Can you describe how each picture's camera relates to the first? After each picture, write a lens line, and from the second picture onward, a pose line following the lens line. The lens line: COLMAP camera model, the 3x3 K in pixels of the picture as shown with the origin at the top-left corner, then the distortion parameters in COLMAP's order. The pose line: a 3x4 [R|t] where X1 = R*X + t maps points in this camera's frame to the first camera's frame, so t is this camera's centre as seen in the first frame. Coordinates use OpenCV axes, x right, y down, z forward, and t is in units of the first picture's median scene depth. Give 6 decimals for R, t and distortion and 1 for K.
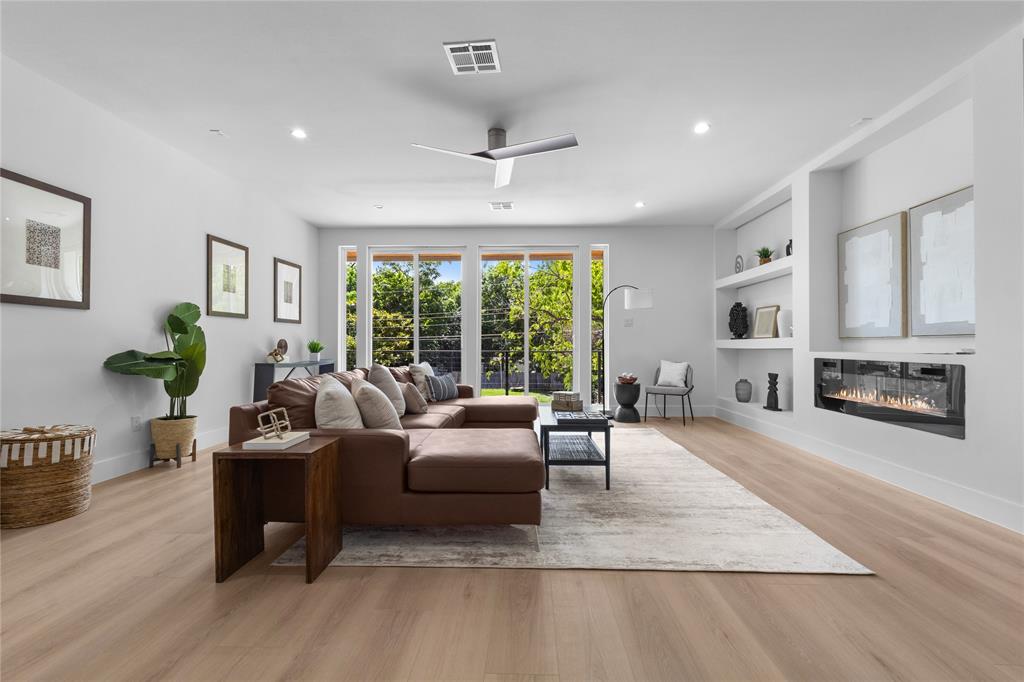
lens RADIAL K [[473.5, 0, 512.0], [0, 473.5, 341.0], [0, 0, 1]] dist [0.001814, 0.001146]
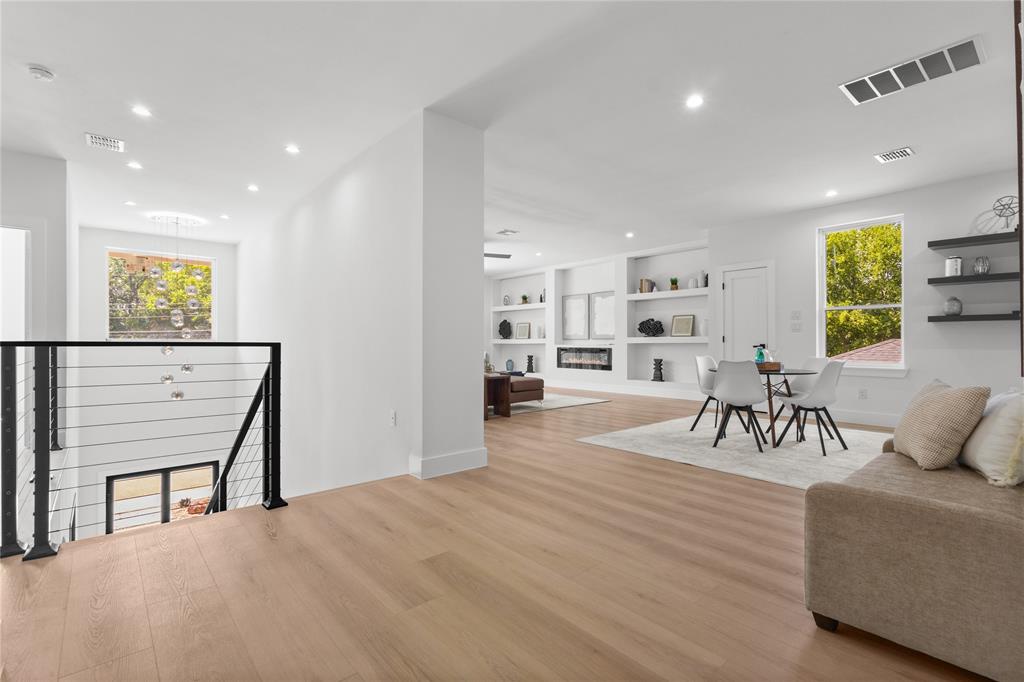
lens RADIAL K [[473.5, 0, 512.0], [0, 473.5, 341.0], [0, 0, 1]] dist [0.001814, 0.001146]
pose [[0.499445, -0.000049, 0.866346, -1.590517], [-0.005027, 0.999983, 0.002954, -0.001763], [-0.866331, -0.005831, 0.499436, -0.000075]]
